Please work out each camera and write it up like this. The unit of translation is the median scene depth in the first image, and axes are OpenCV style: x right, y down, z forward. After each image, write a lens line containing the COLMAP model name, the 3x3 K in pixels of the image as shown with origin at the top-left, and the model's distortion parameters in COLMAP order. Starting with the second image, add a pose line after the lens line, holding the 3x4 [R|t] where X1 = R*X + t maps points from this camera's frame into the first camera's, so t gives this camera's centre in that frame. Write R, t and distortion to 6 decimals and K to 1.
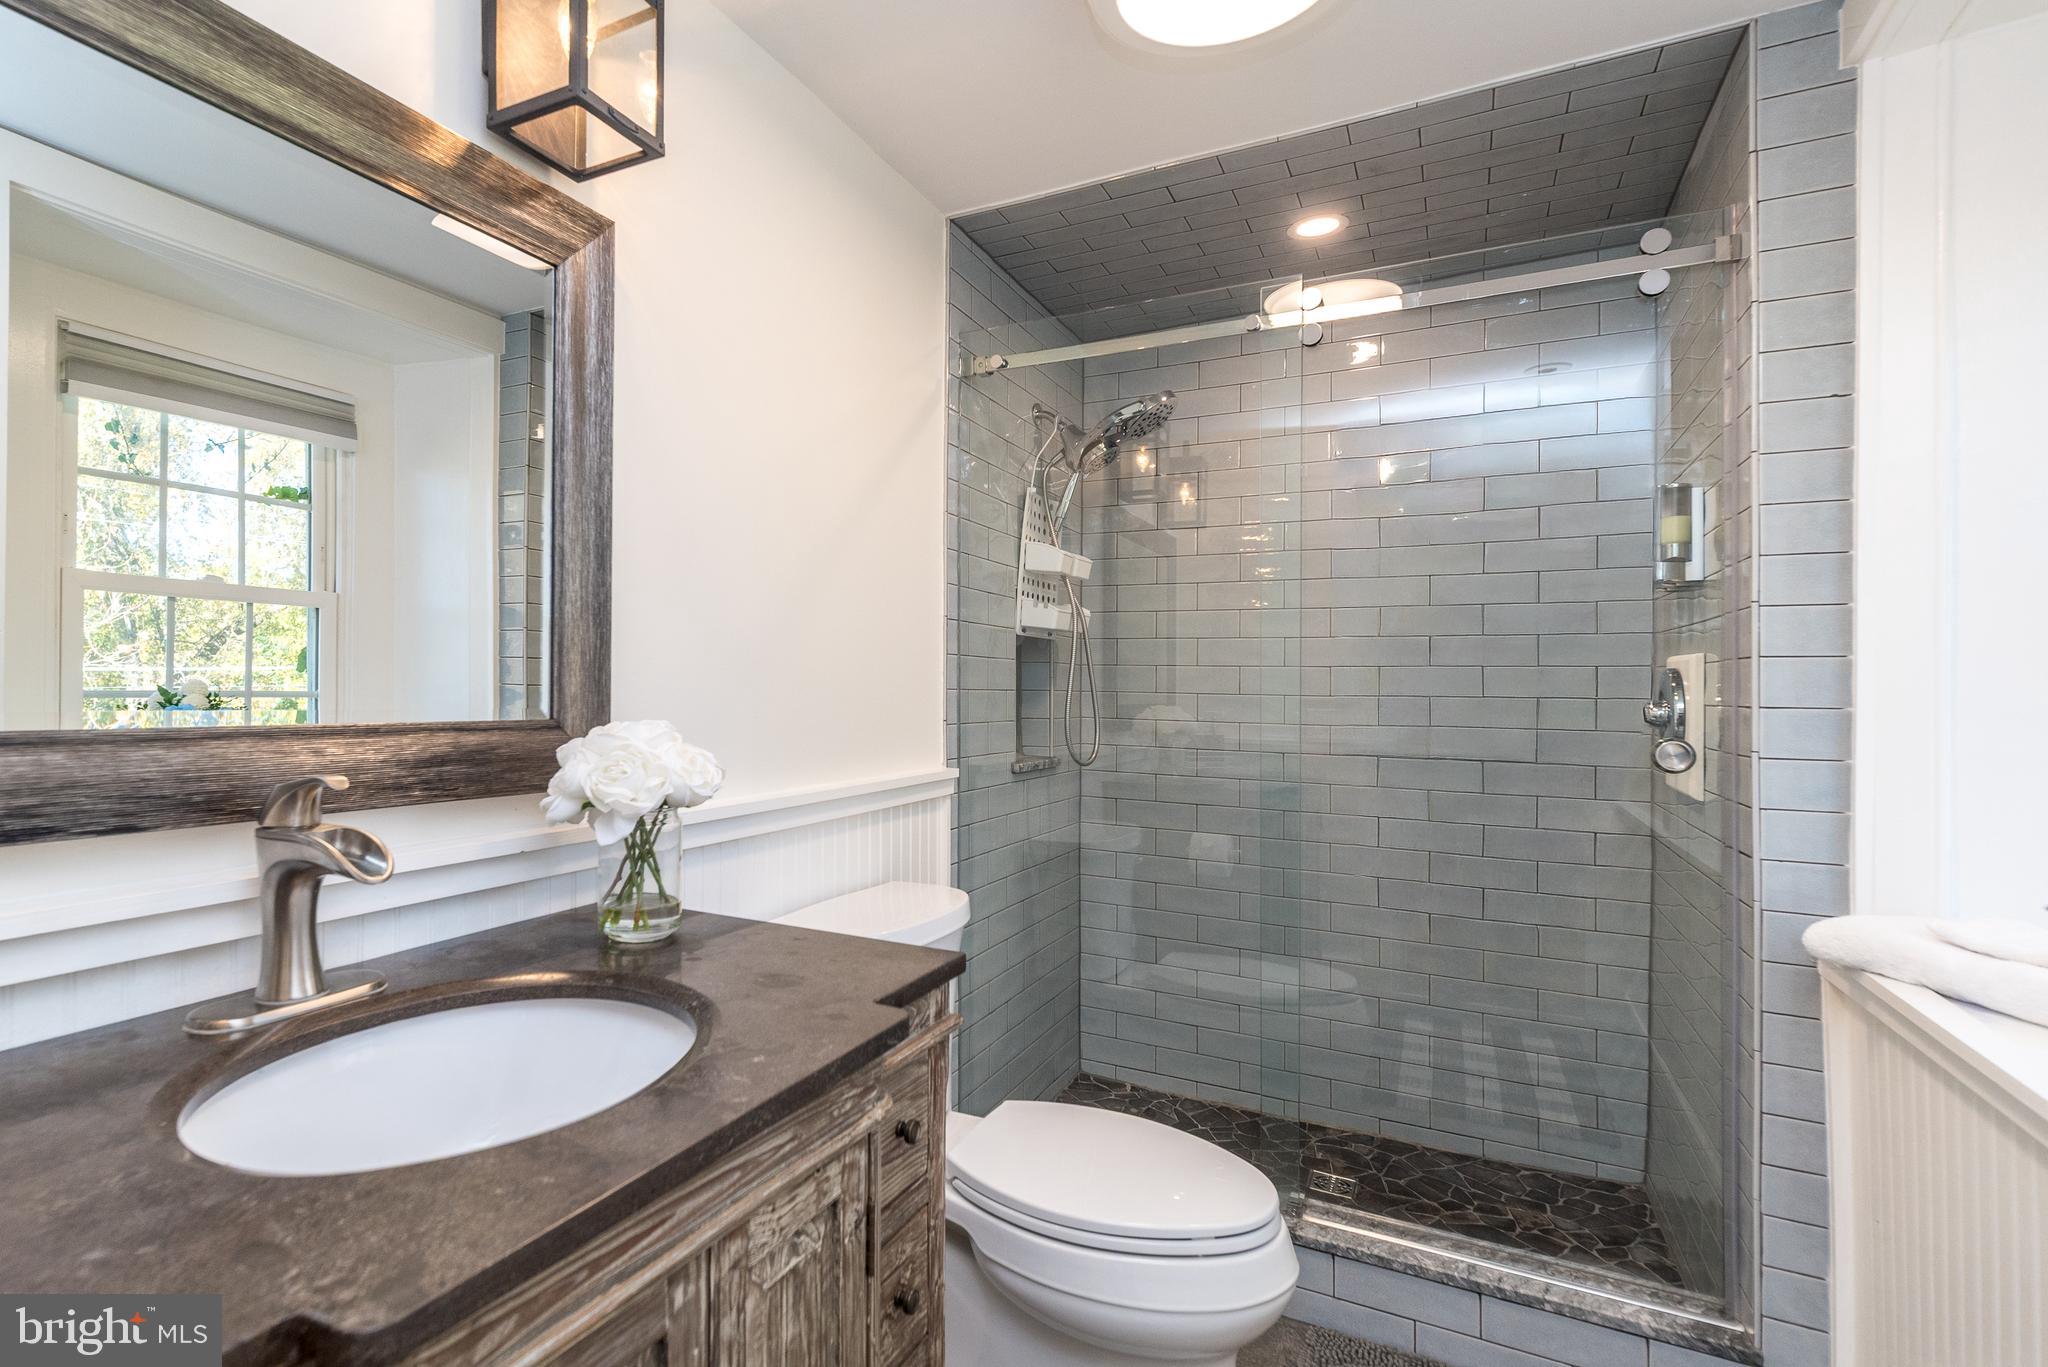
lens RADIAL K [[897.0, 0, 1018.0], [0, 897.0, 662.6], [0, 0, 1]] dist [0.000815, -0.000999]
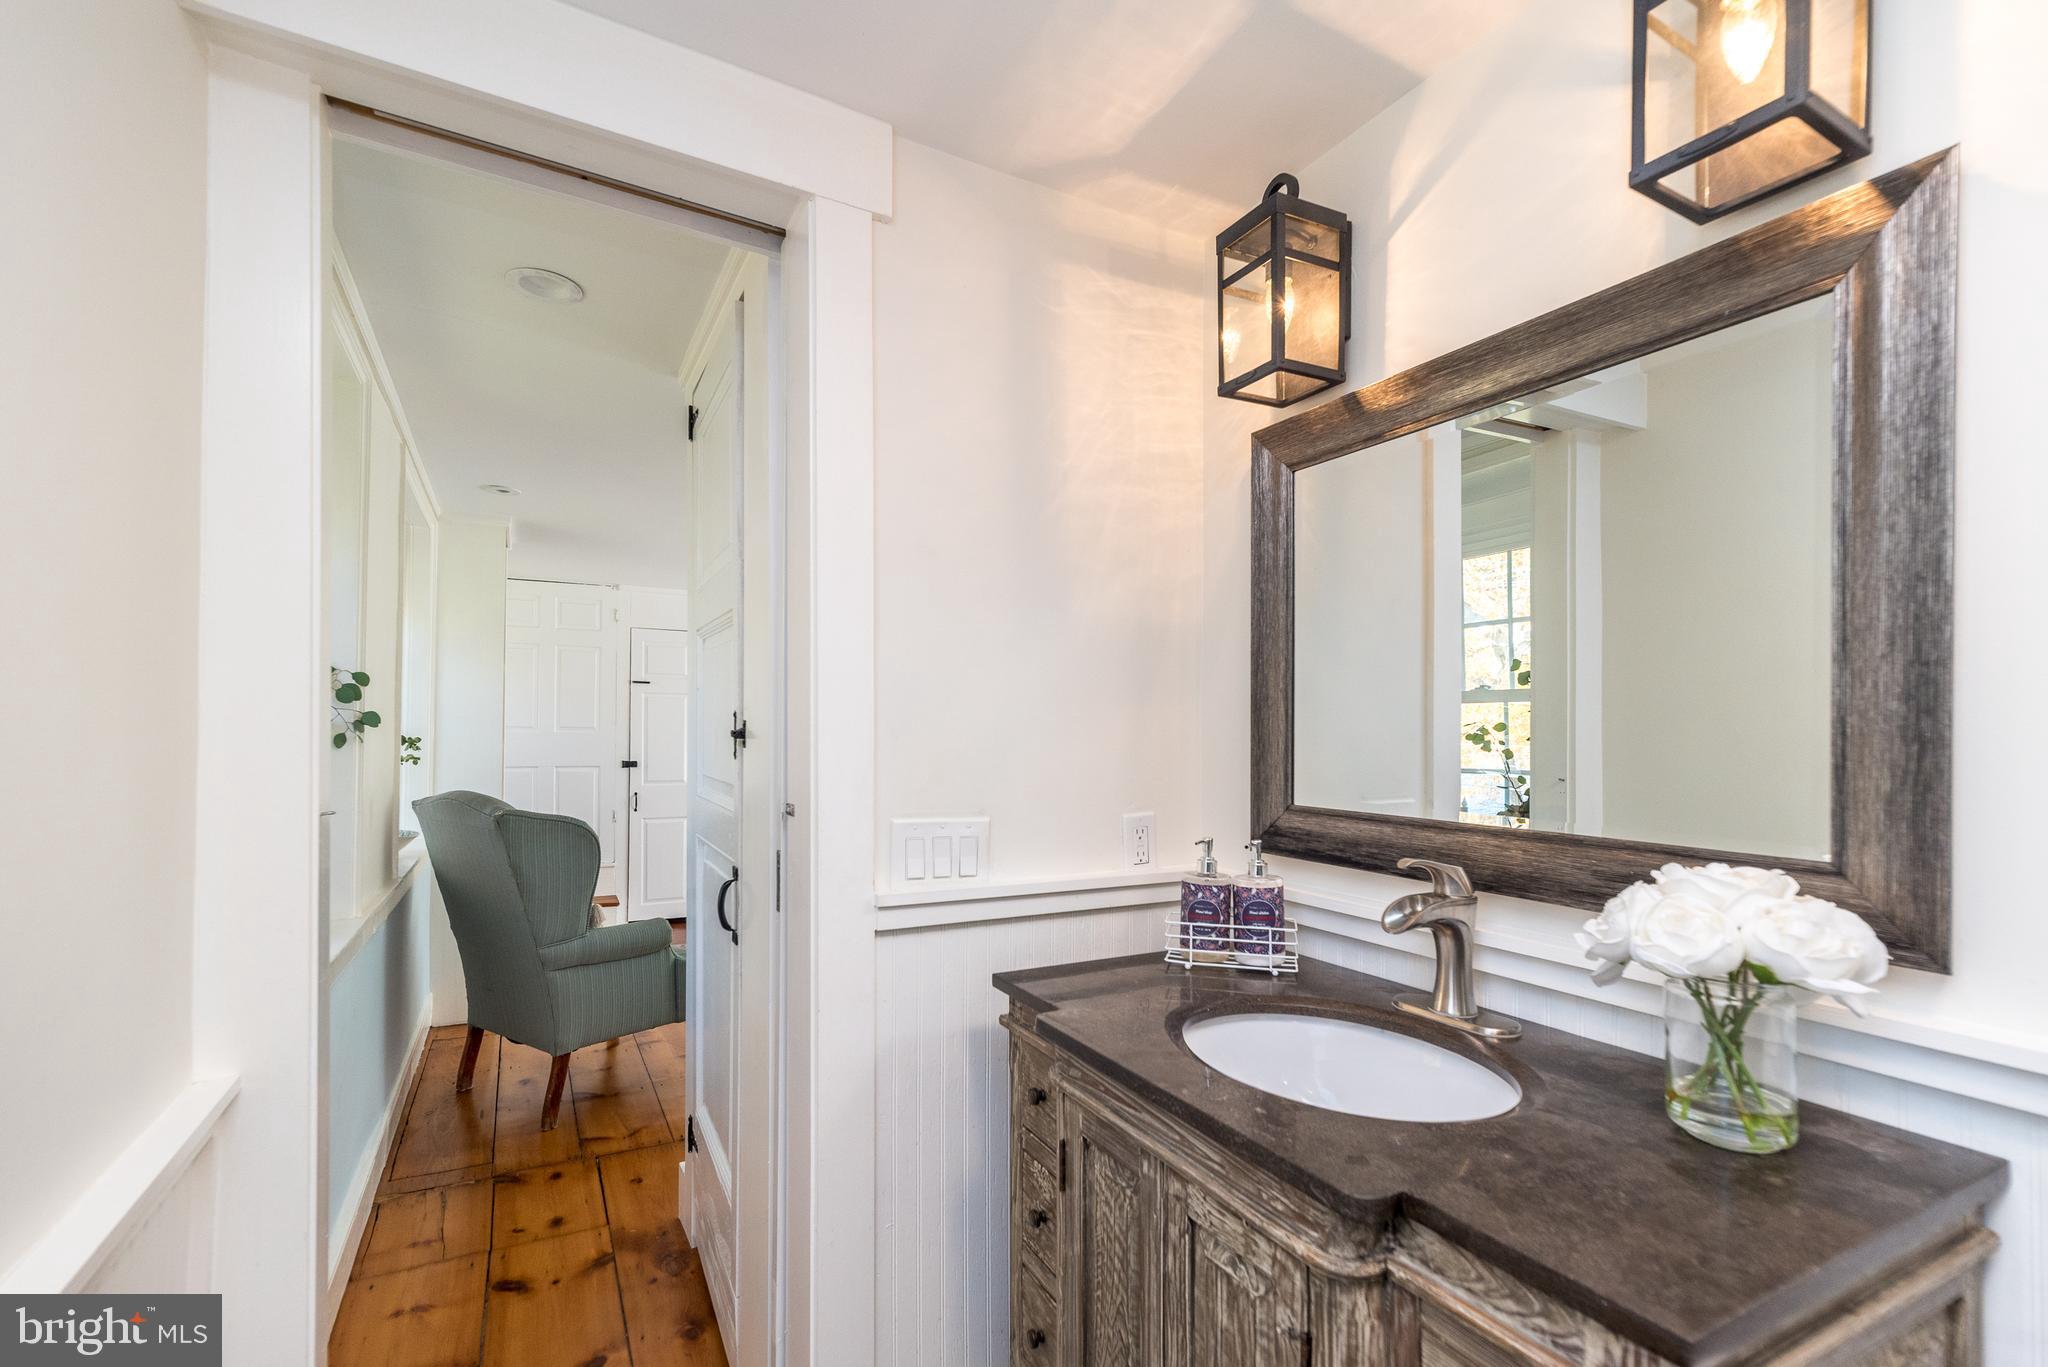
lens RADIAL K [[897.0, 0, 967.7], [0, 897.0, 753.4], [0, 0, 1]] dist [0.000815, -0.000999]
pose [[-0.602196, -0.002721, -0.798344, 0.915066], [-0.005998, 0.999981, 0.001116, -0.048605], [0.798326, 0.005460, -0.602201, 1.376467]]
